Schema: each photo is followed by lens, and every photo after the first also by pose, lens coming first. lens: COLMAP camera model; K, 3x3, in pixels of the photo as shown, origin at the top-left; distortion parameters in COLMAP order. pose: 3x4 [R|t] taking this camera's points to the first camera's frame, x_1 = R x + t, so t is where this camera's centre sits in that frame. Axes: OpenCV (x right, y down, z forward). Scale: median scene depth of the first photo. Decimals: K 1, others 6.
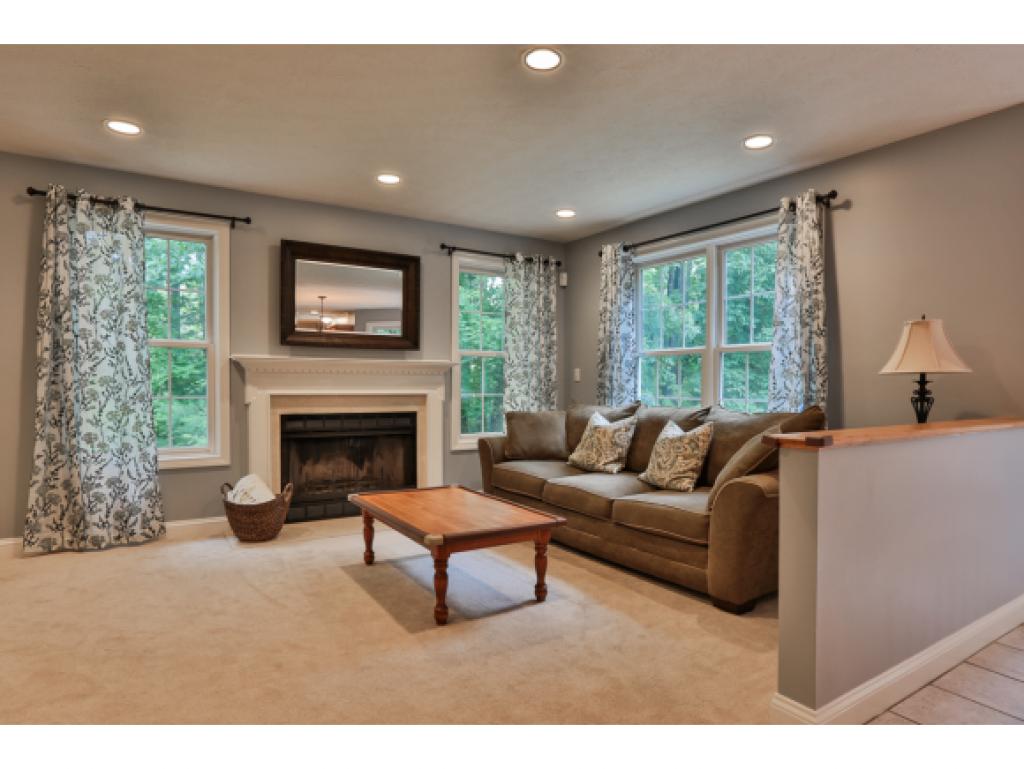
lens RADIAL K [[592.8, 0, 514.3], [0, 592.8, 388.0], [0, 0, 1]] dist [-0.041085, 0.005633]
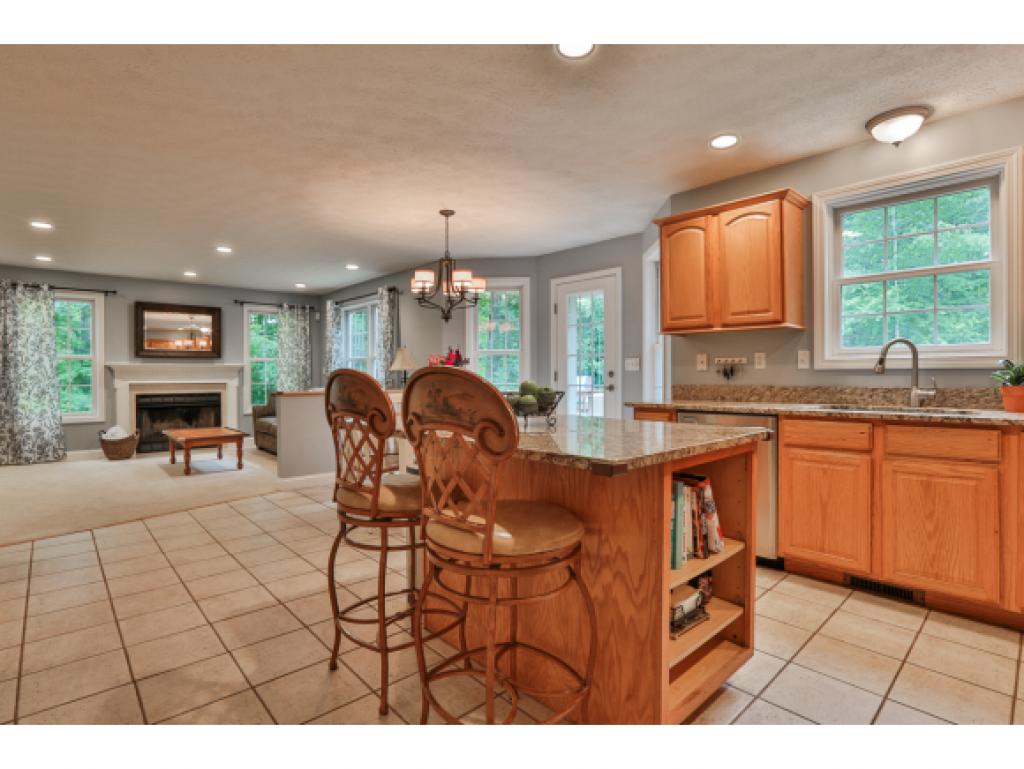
lens RADIAL K [[512.7, 0, 498.8], [0, 512.7, 368.5], [0, 0, 1]] dist [-0.035697, 0.002899]
pose [[0.988390, -0.010718, 0.151557, 0.557746], [0.013803, 0.999718, -0.019321, 0.010982], [-0.151307, 0.021189, 0.988260, -0.838172]]
